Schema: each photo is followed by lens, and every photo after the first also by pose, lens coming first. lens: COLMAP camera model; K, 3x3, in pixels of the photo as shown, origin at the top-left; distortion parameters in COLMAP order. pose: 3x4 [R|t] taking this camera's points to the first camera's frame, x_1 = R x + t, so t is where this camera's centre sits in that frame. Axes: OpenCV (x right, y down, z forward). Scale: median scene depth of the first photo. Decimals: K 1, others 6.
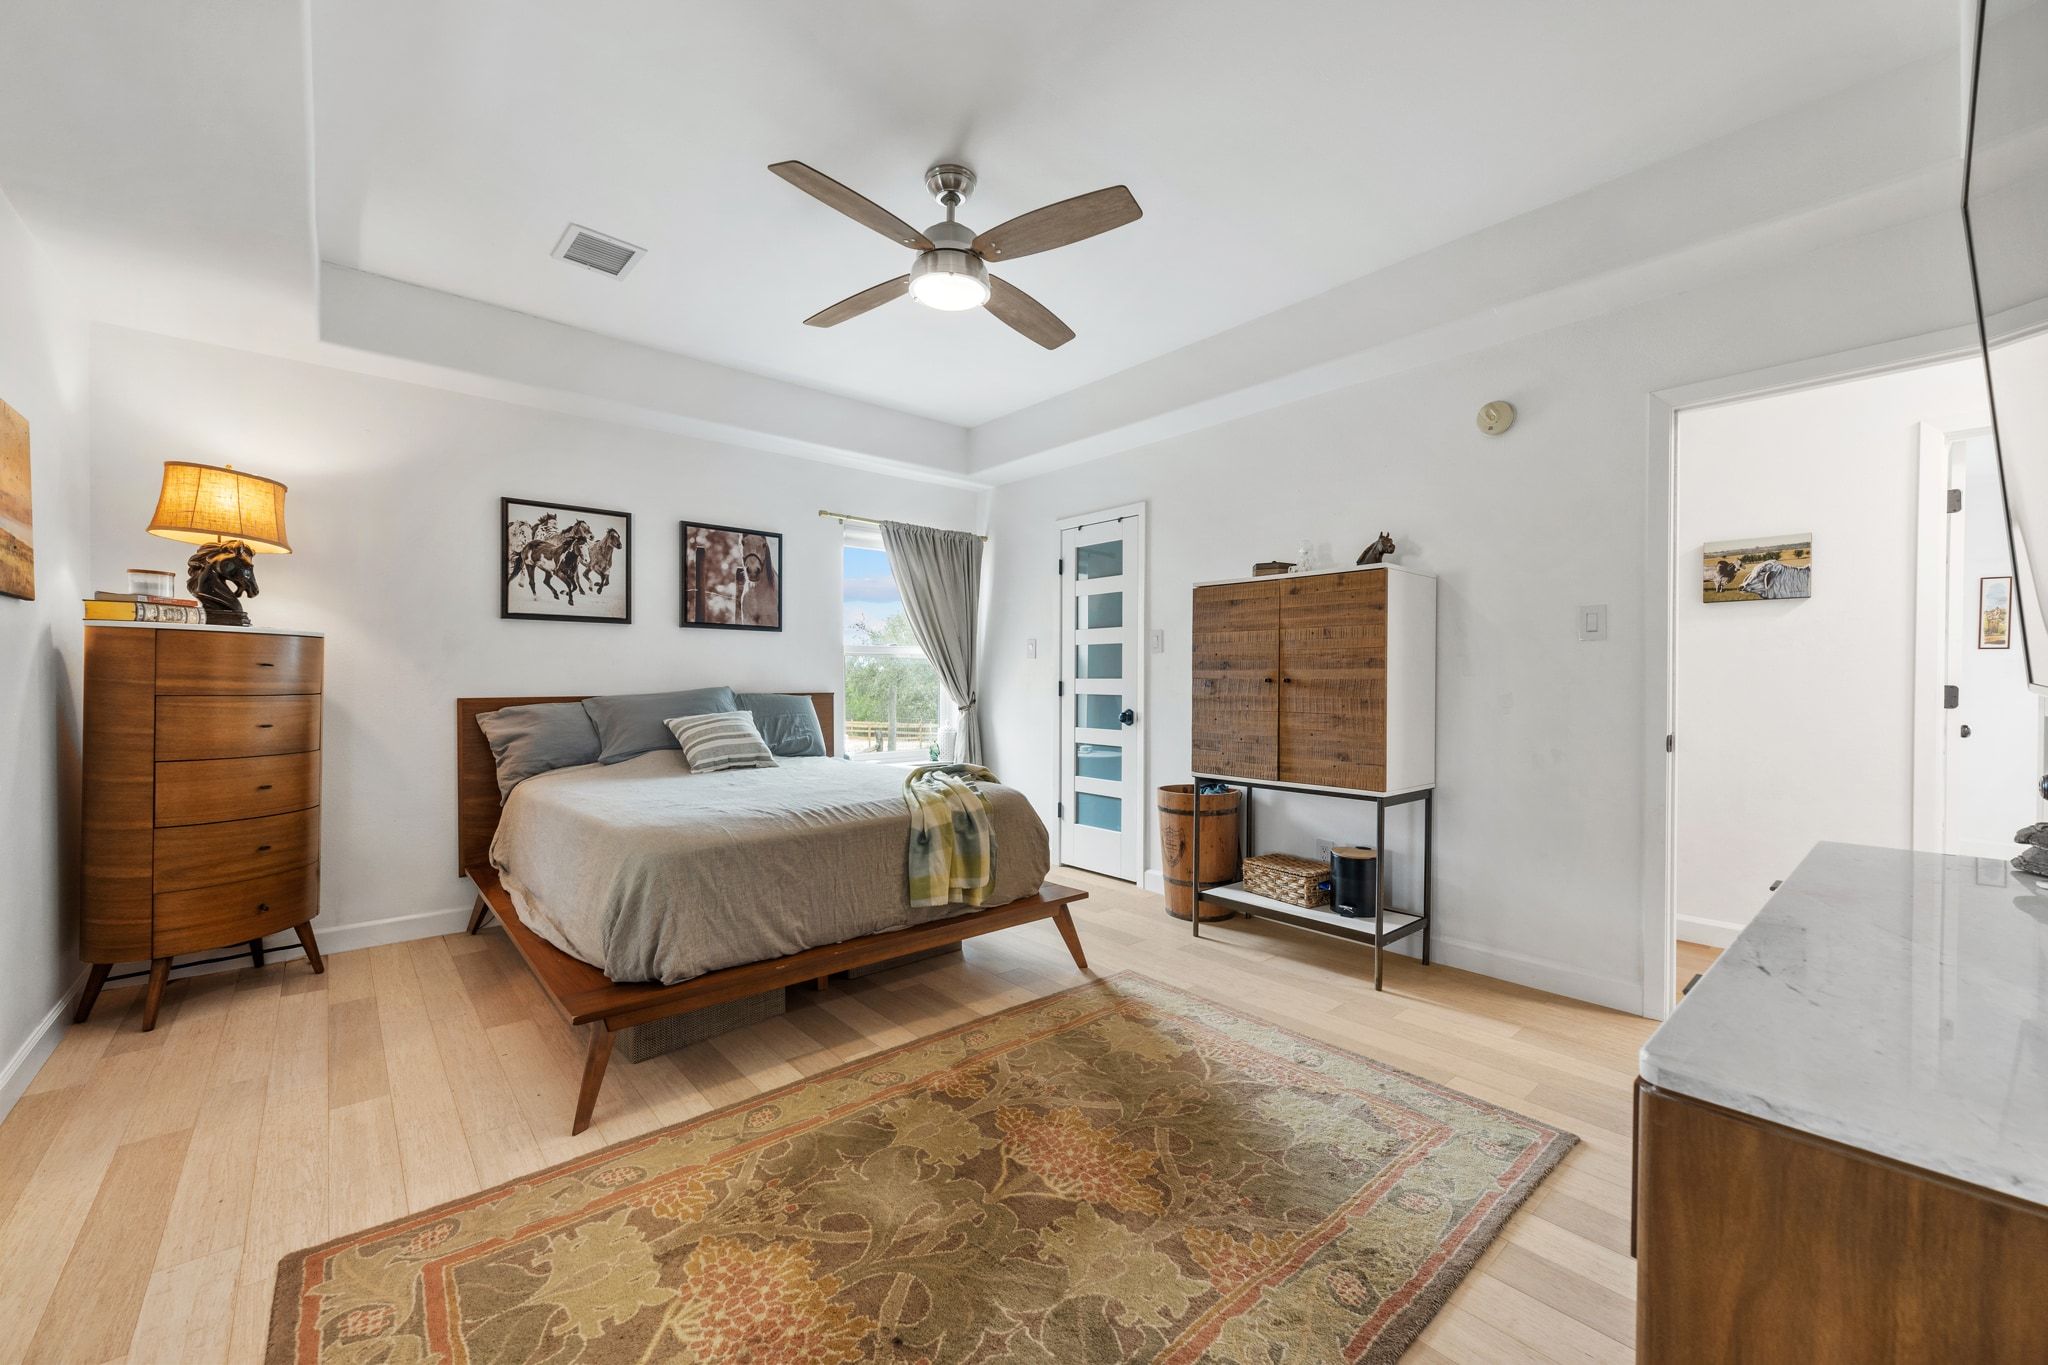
lens RADIAL K [[811.2, 0, 1023.1], [0, 811.2, 684.6], [0, 0, 1]] dist [-0.001773, 0.000487]
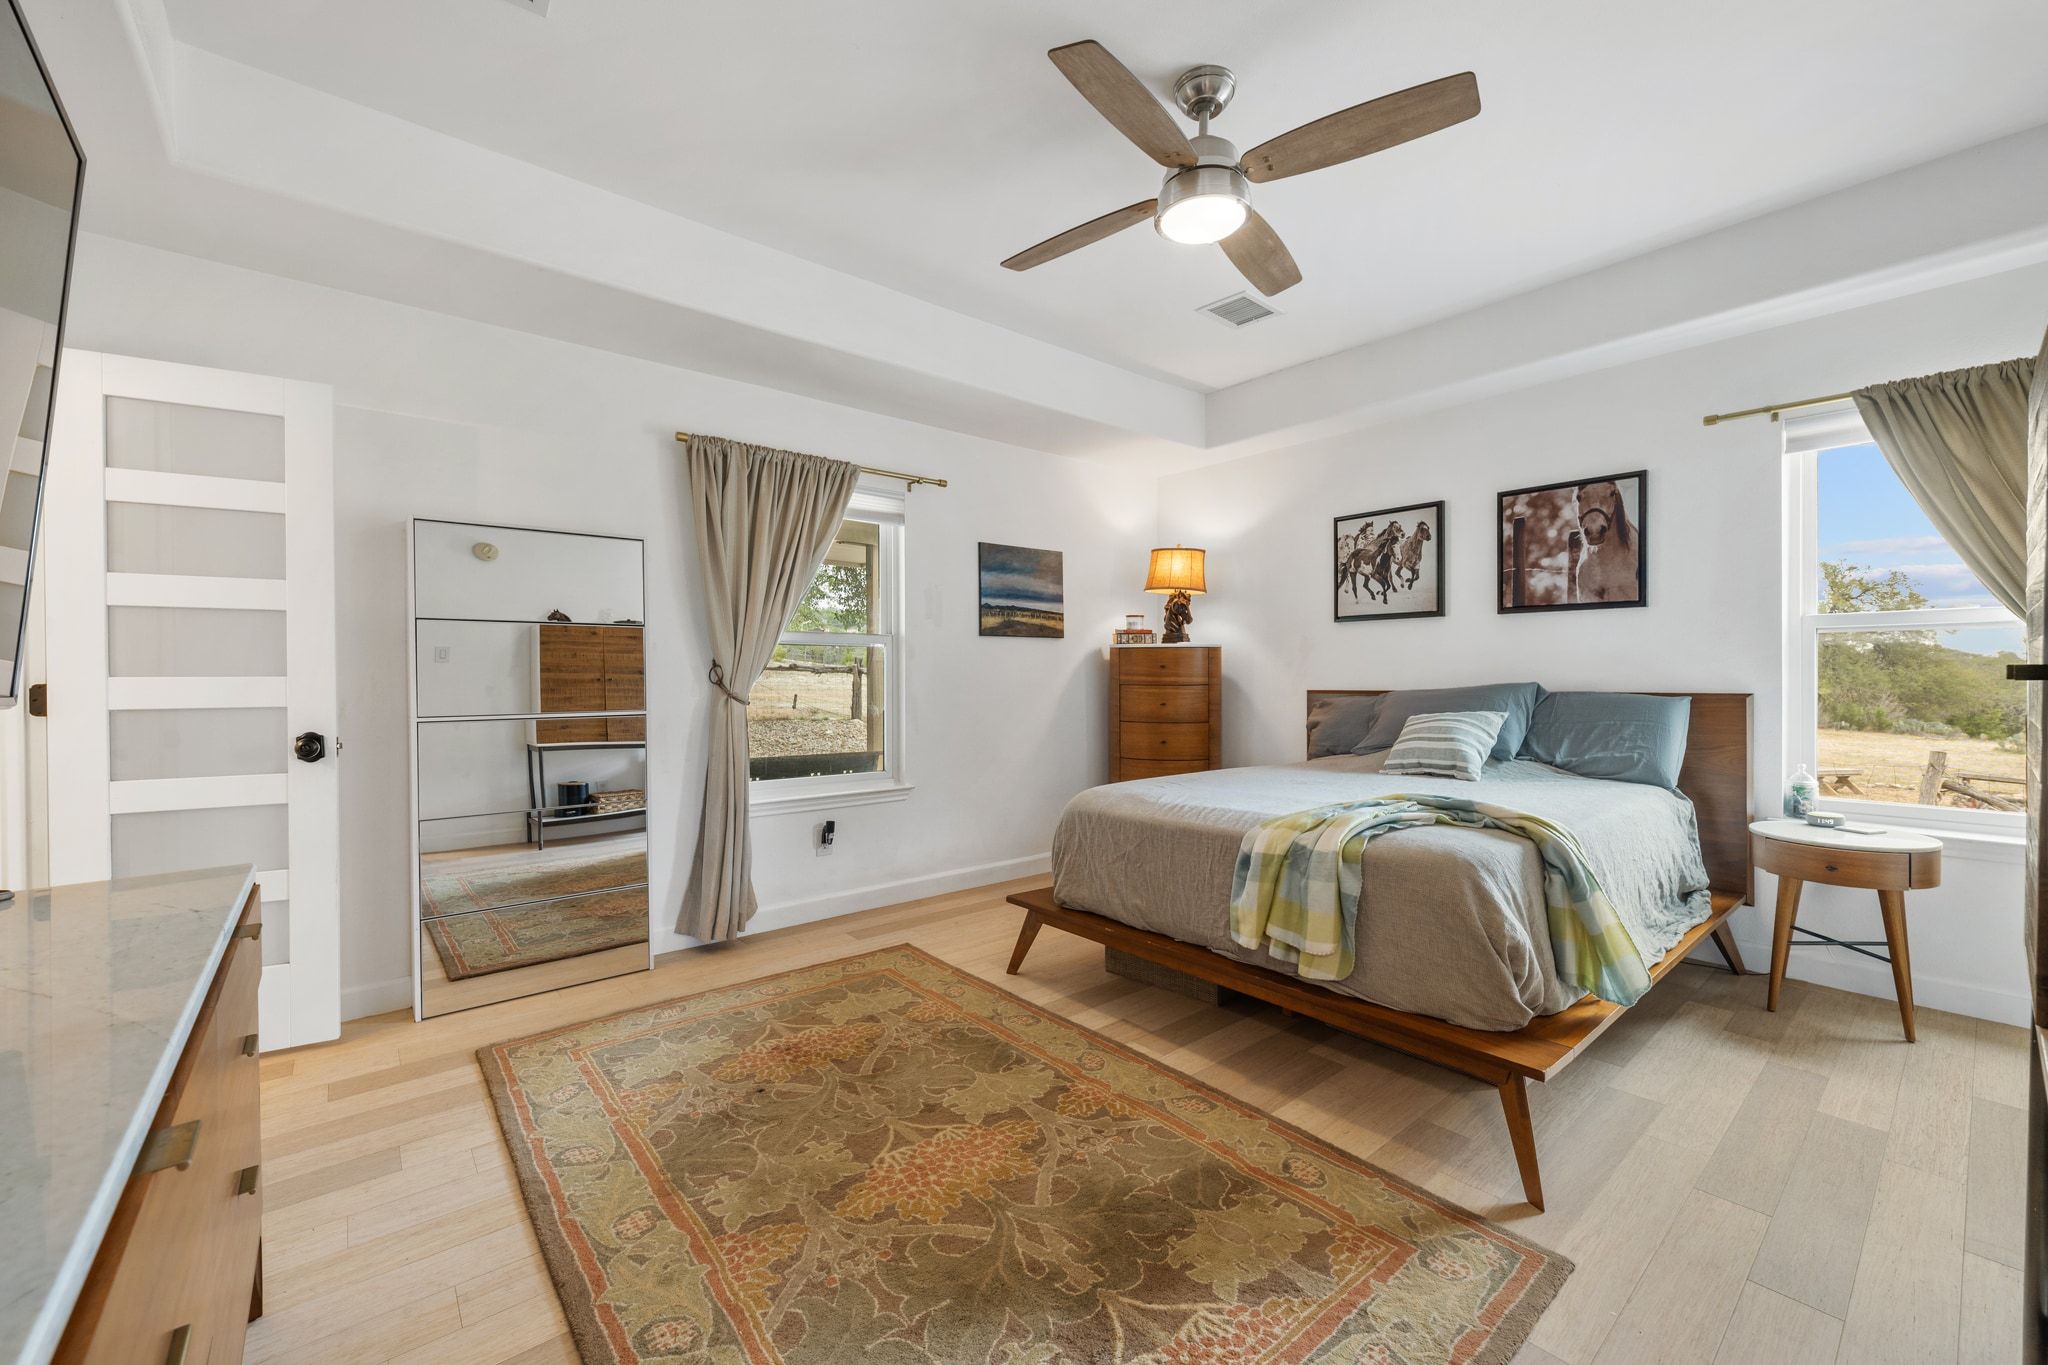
lens RADIAL K [[811.2, 0, 1020.5], [0, 811.2, 680.2], [0, 0, 1]] dist [-0.001773, 0.000487]
pose [[-0.020625, 0.005150, -0.999774, 0.512369], [-0.000947, 0.999986, 0.005171, -0.003733], [0.999787, 0.001054, -0.020619, 0.551781]]
